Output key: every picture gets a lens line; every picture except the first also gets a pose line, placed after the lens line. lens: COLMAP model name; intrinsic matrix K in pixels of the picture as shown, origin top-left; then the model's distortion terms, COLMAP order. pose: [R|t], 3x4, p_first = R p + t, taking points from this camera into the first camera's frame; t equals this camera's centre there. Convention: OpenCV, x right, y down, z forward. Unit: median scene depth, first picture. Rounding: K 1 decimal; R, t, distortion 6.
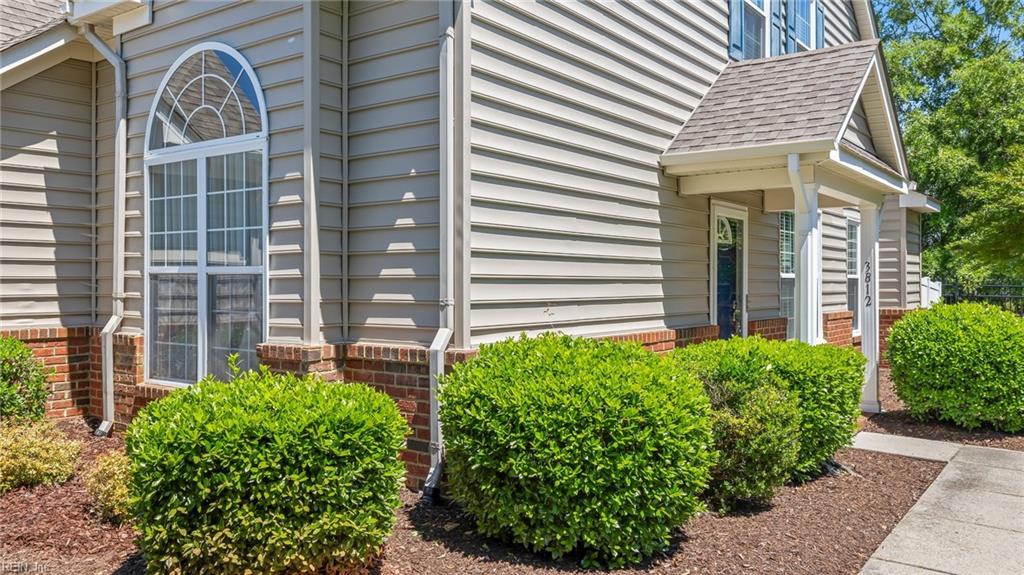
lens RADIAL K [[830.0, 0, 512.0], [0, 830.0, 287.5], [0, 0, 1]] dist [-0.006295, 0.000950]
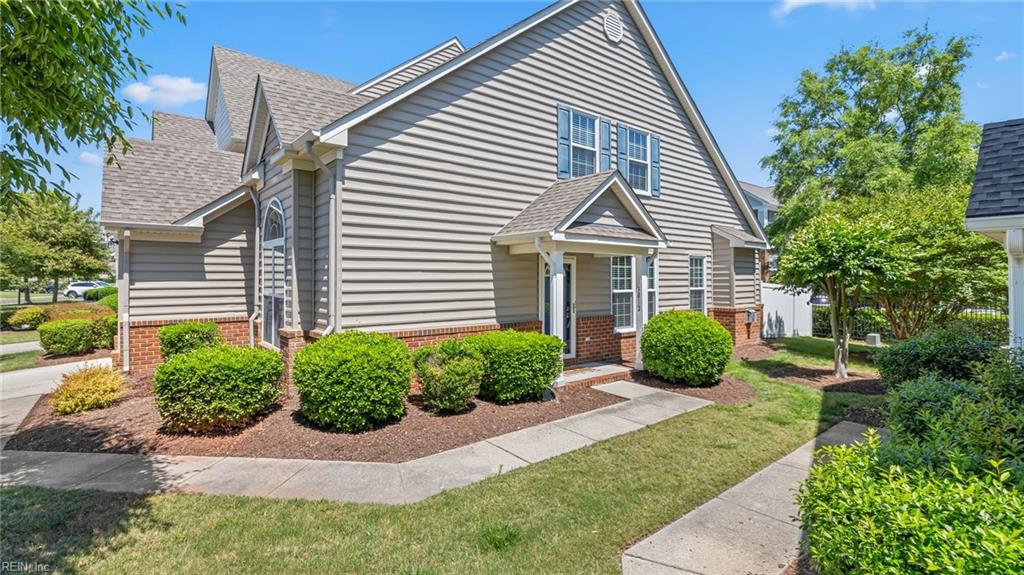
lens RADIAL K [[490.9, 0, 510.4], [0, 490.9, 282.4], [0, 0, 1]] dist [-0.003239, -0.000200]
pose [[0.964719, 0.003277, -0.263261, 0.570152], [-0.001193, 0.999967, 0.008076, -0.062195], [0.263279, -0.007477, 0.964691, -0.136035]]
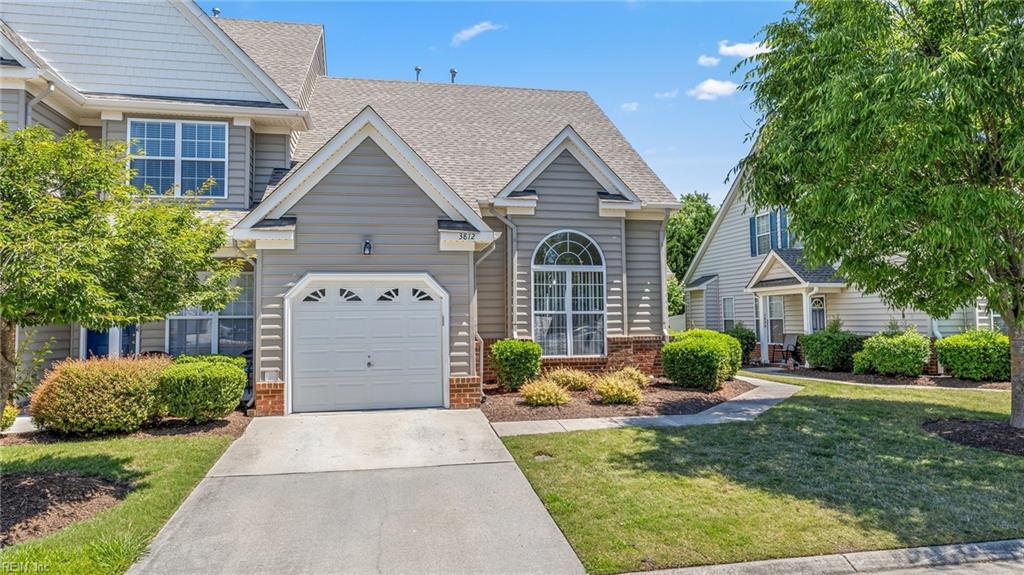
lens RADIAL K [[638.0, 0, 512.0], [0, 638.0, 287.5], [0, 0, 1]] dist [-0.002156, -0.000325]
pose [[0.677596, 0.030119, 0.734817, -1.927006], [0.013495, 0.998484, -0.053370, 0.006292], [-0.735310, 0.046080, 0.676163, -0.260270]]
